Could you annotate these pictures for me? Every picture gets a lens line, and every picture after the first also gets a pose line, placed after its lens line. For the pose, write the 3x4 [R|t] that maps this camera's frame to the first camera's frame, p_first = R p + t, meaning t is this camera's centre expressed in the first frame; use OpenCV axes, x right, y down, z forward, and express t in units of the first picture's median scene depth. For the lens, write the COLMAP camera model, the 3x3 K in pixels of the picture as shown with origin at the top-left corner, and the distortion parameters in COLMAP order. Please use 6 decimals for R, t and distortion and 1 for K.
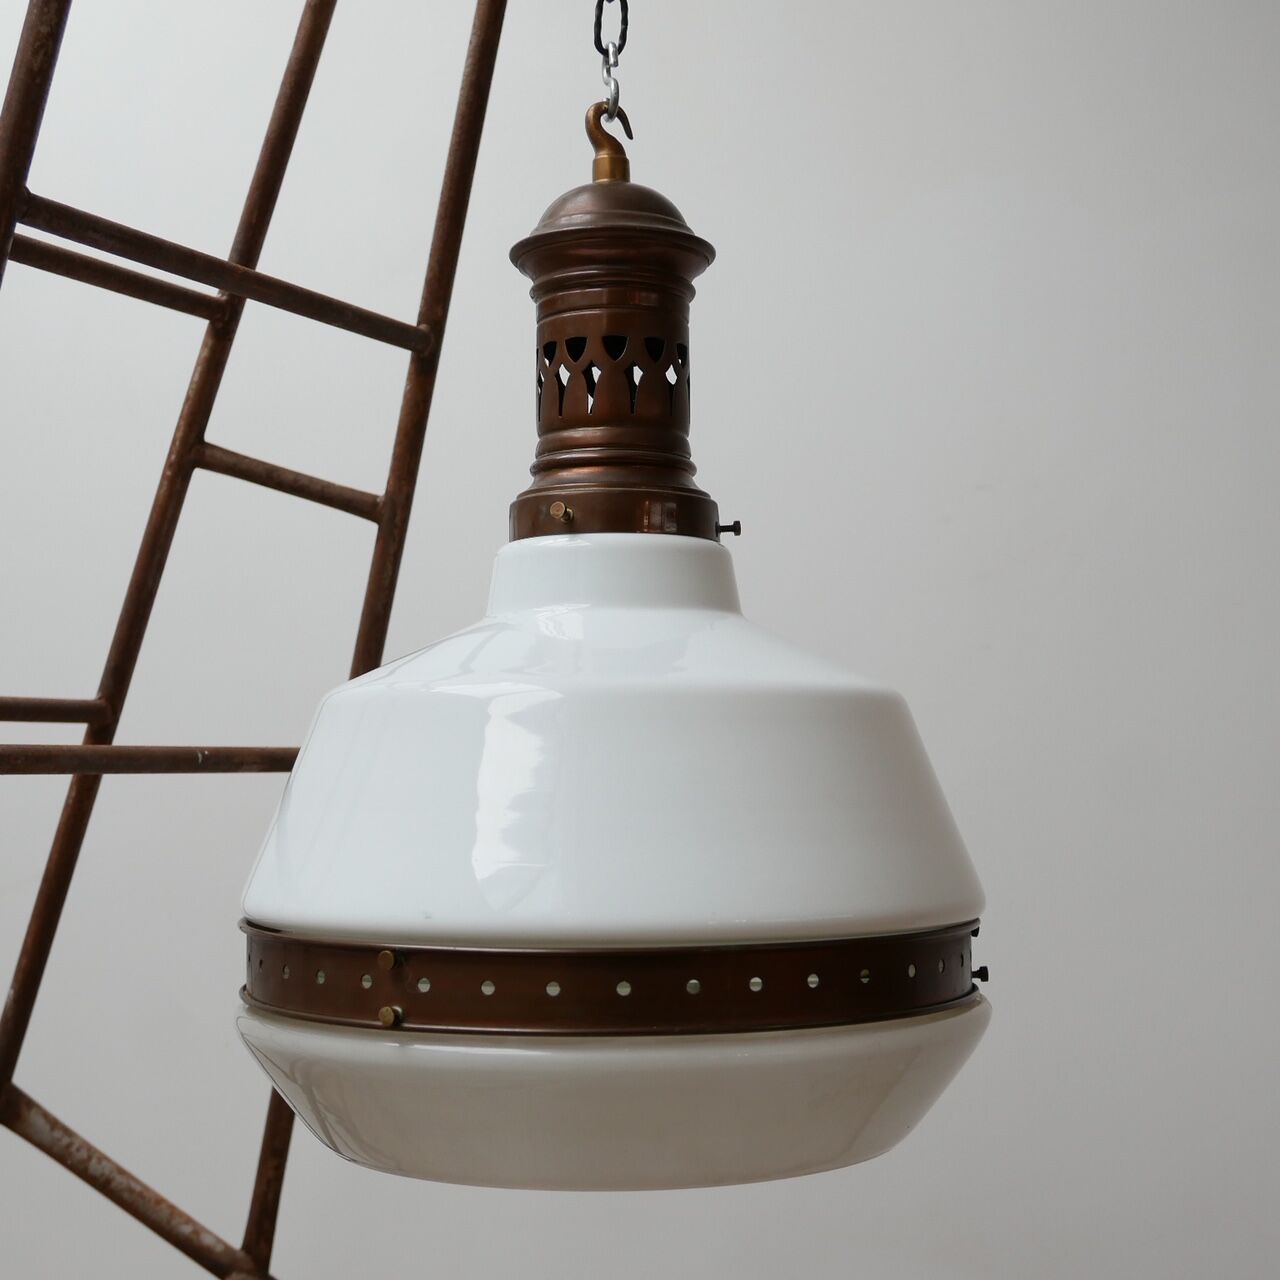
lens RADIAL K [[2082.7, 0, 638.6], [0, 2082.7, 640.4], [0, 0, 1]] dist [-0.015346, 0.000000]
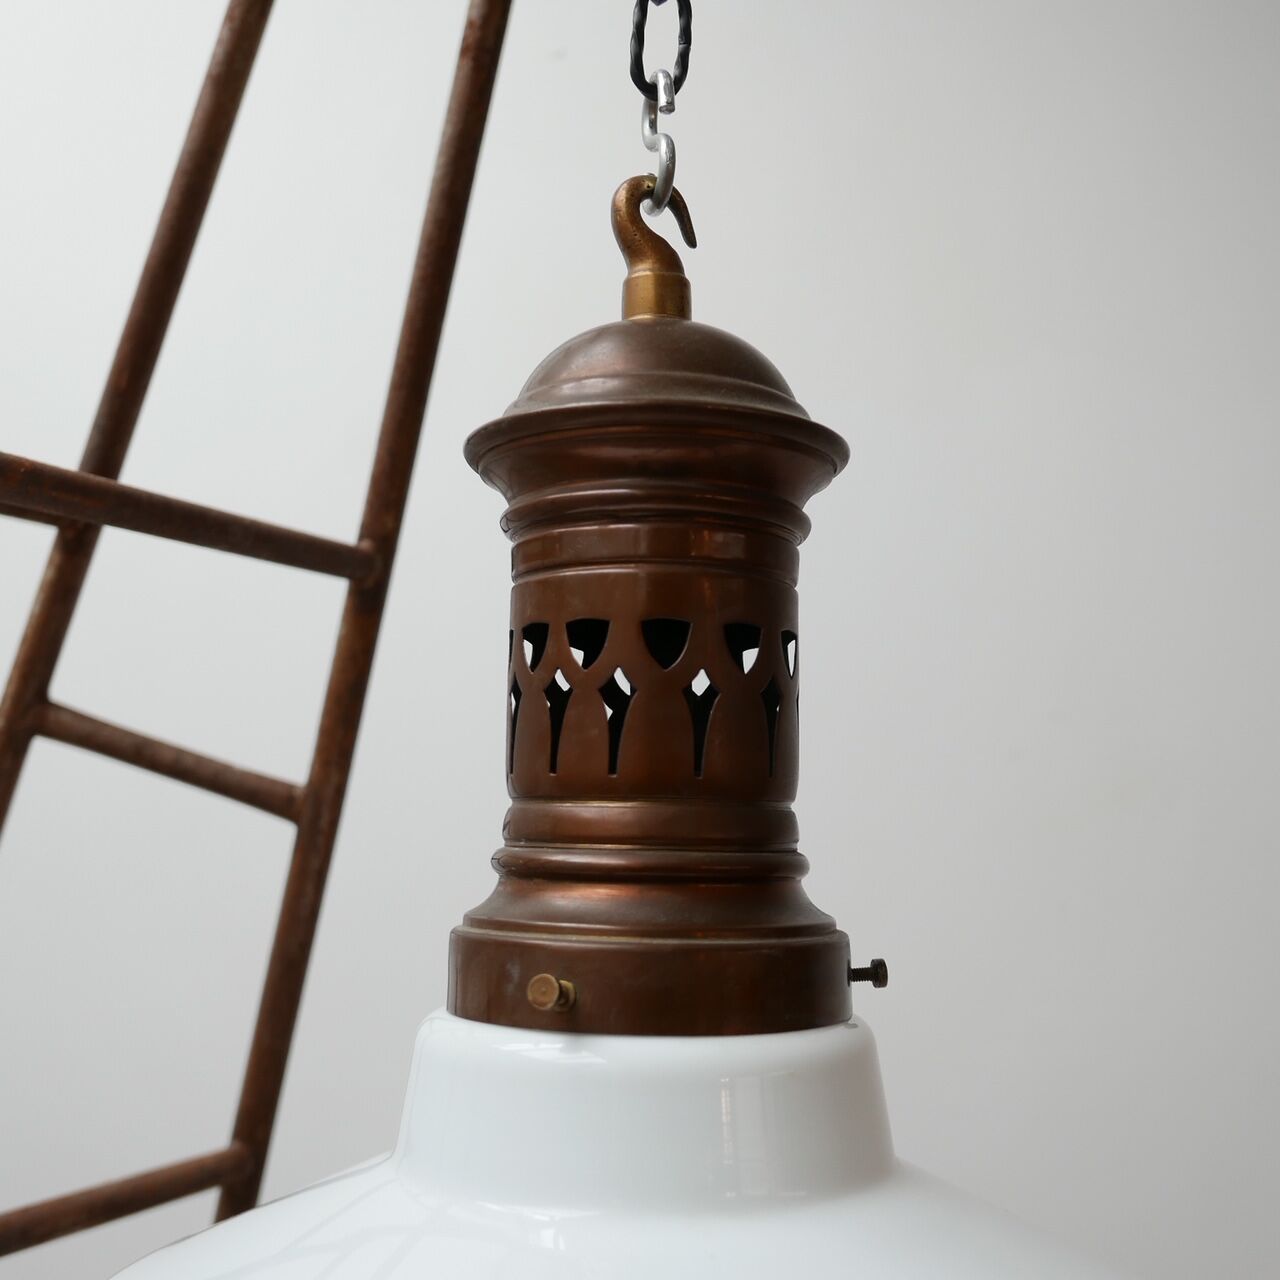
lens RADIAL K [[1489.5, 0, 632.2], [0, 1489.5, 638.4], [0, 0, 1]] dist [0.032313, 0.000000]
pose [[0.999809, 0.019521, -0.000672, -0.017646], [-0.019532, 0.998852, -0.043747, -0.118991], [-0.000182, 0.043752, 0.999042, 0.608455]]
